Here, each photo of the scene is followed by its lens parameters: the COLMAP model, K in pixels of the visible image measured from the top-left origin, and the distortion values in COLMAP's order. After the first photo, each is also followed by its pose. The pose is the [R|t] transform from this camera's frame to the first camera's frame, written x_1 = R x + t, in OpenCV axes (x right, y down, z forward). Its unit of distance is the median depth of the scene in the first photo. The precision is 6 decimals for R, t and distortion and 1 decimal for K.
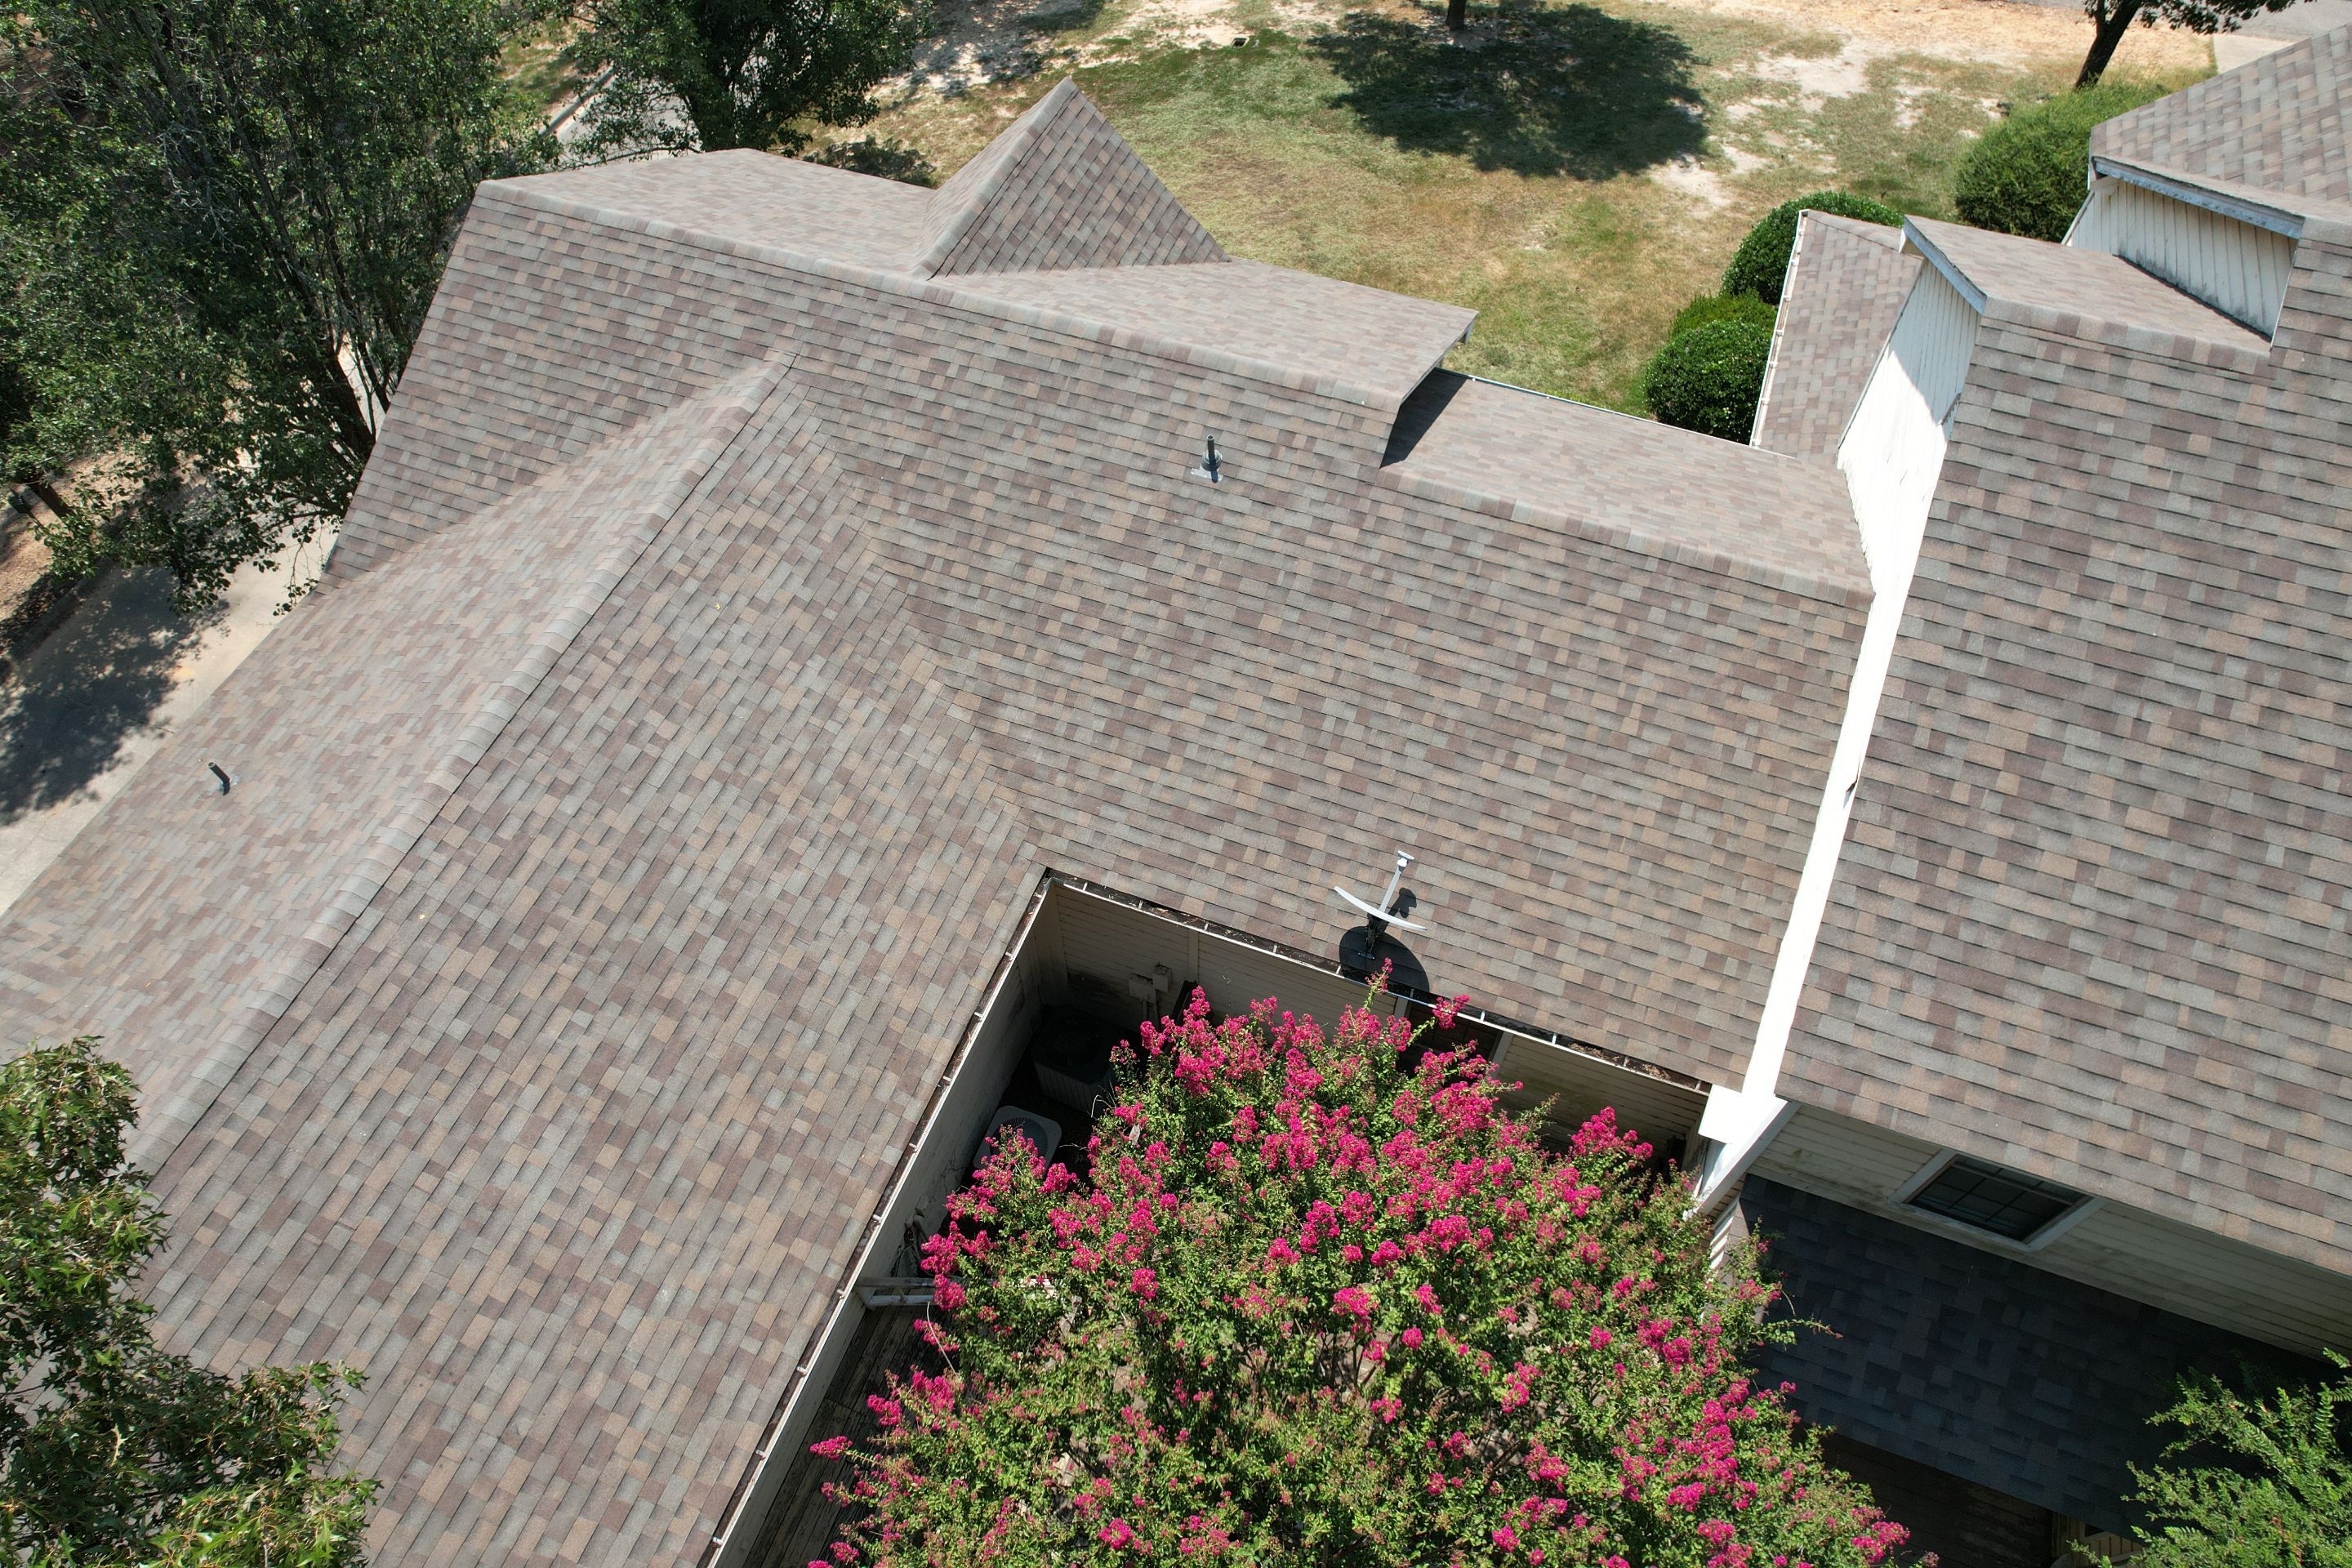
lens RADIAL K [[1490.3, 0, 1176.0], [0, 1490.3, 784.0], [0, 0, 1]] dist [-0.066511, 0.060309]
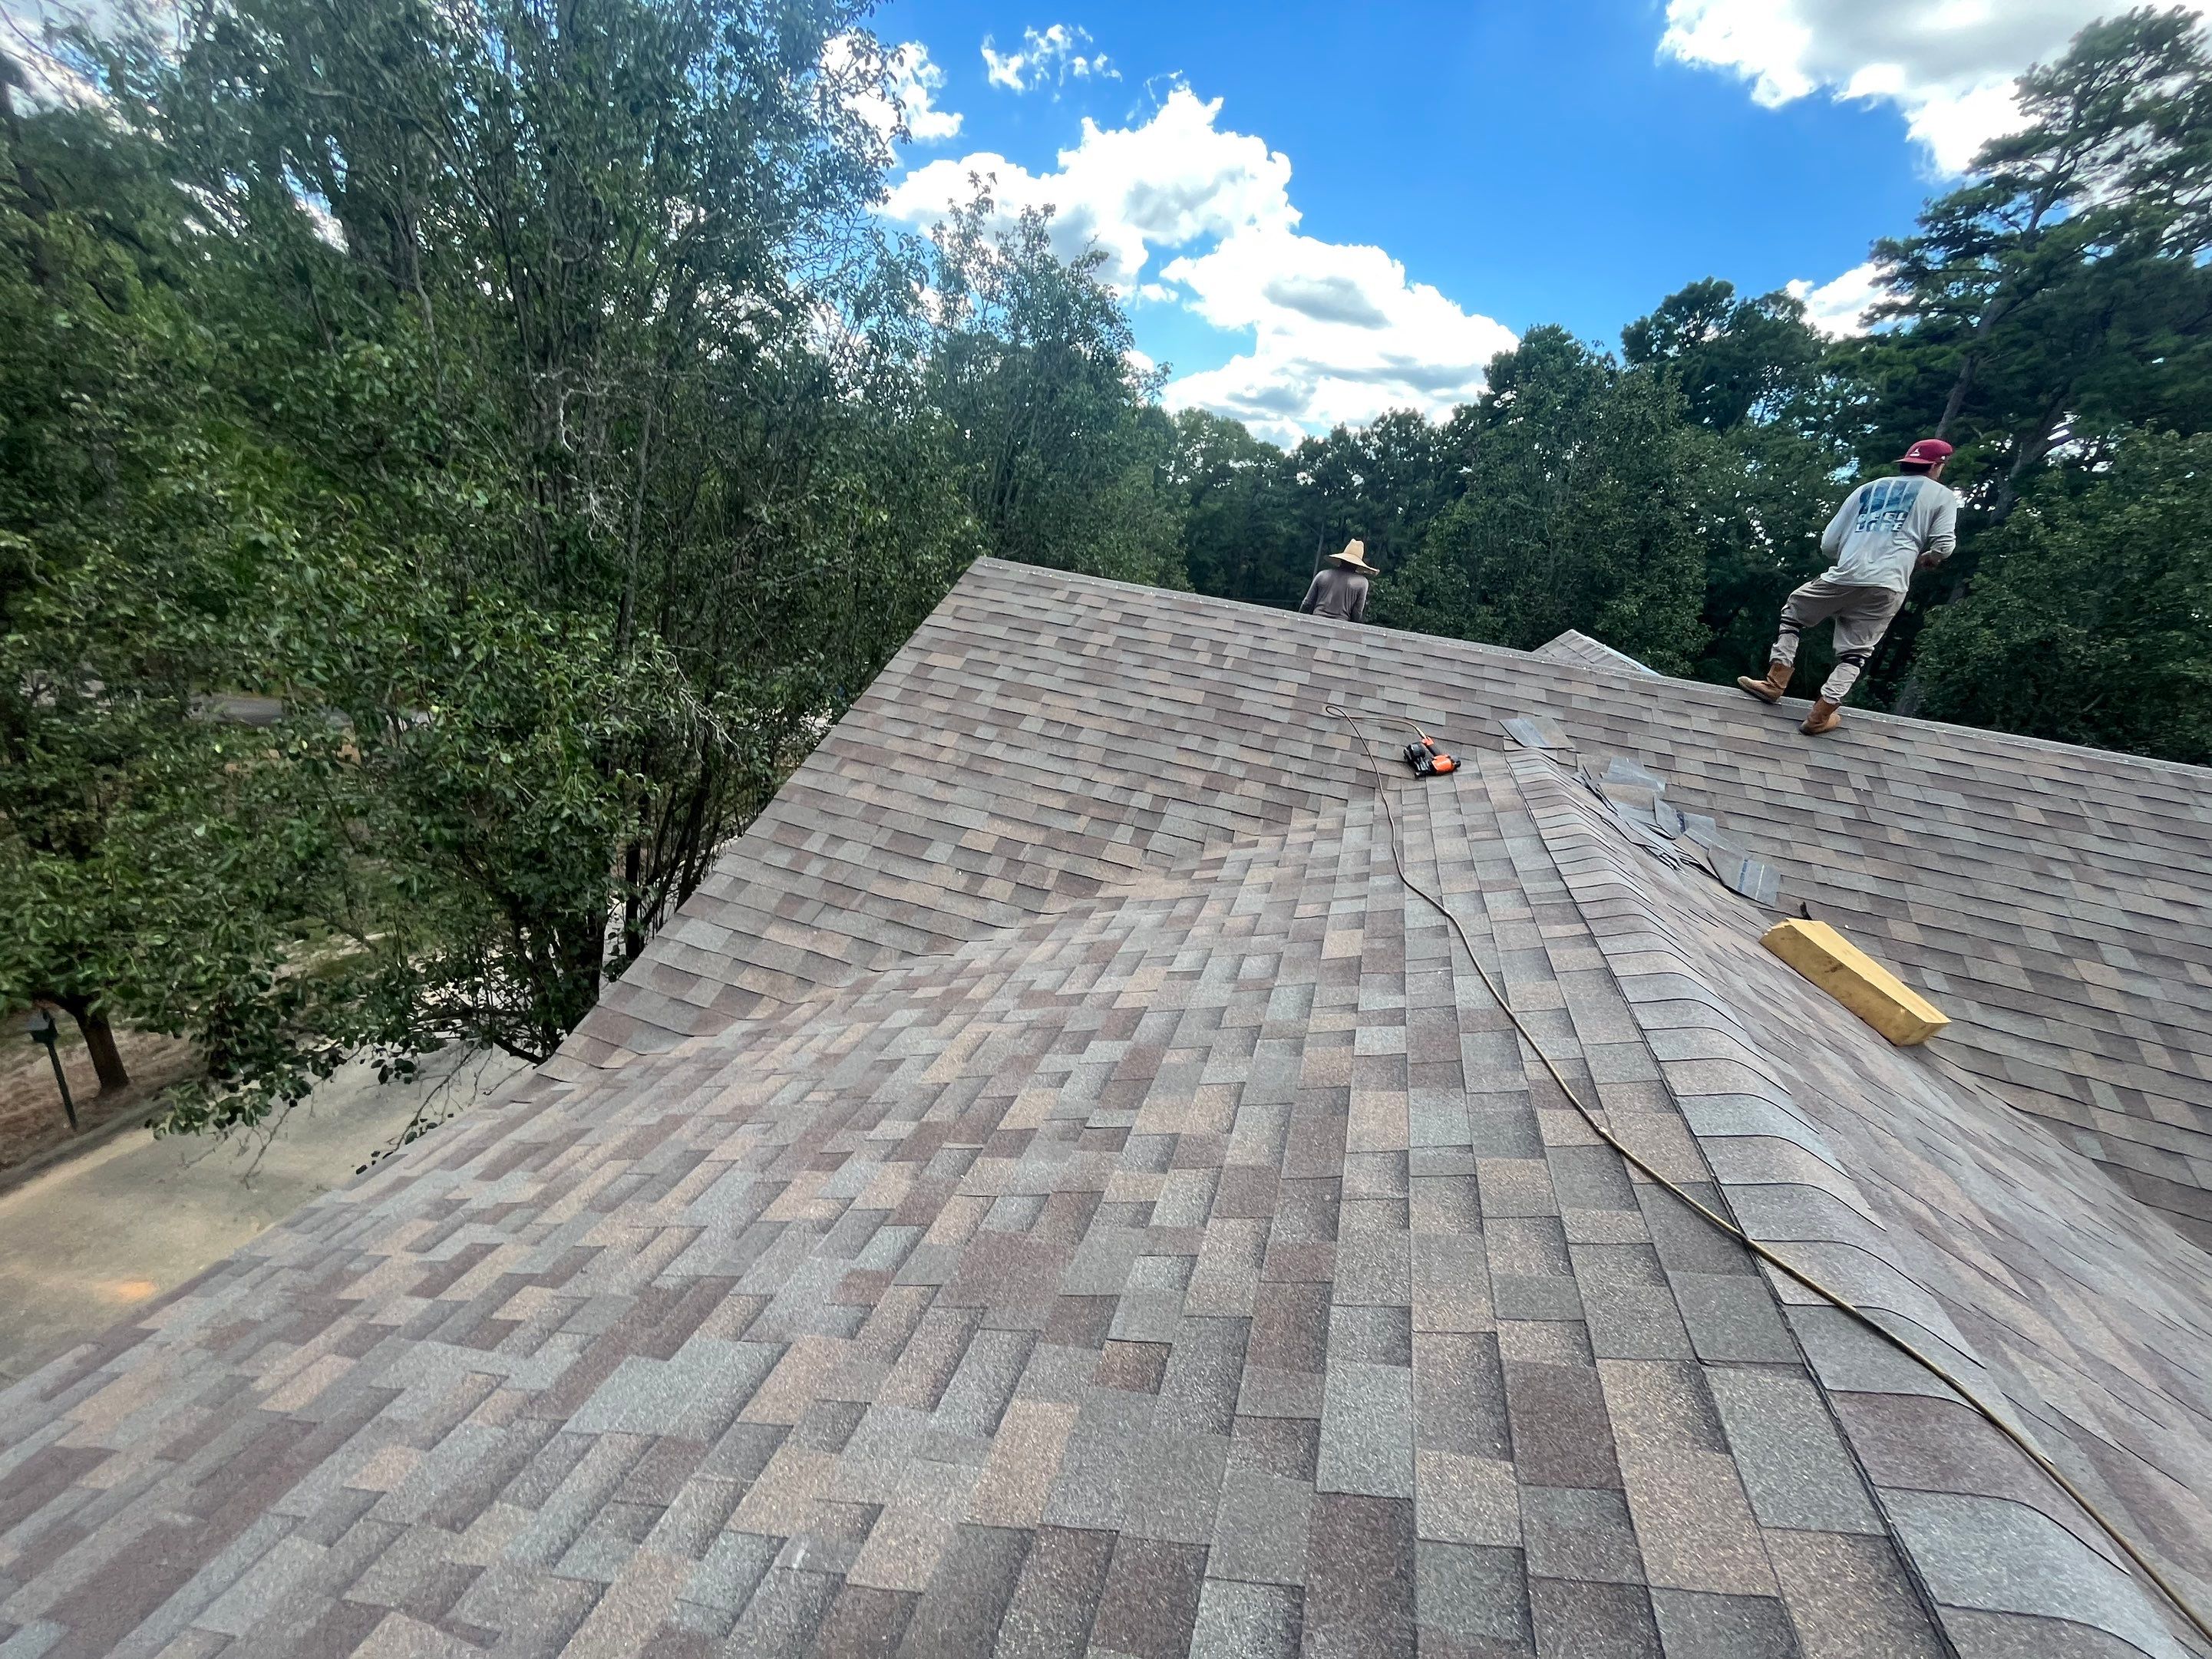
lens RADIAL K [[887.7, 0, 1109.7], [0, 887.7, 841.9], [0, 0, 1]] dist [-0.004128, 0.000231]
pose [[0.987352, 0.109557, 0.114603, -0.462606], [-0.027736, 0.831053, -0.555501, -0.051102], [-0.156100, 0.545296, 0.823580, 0.731181]]
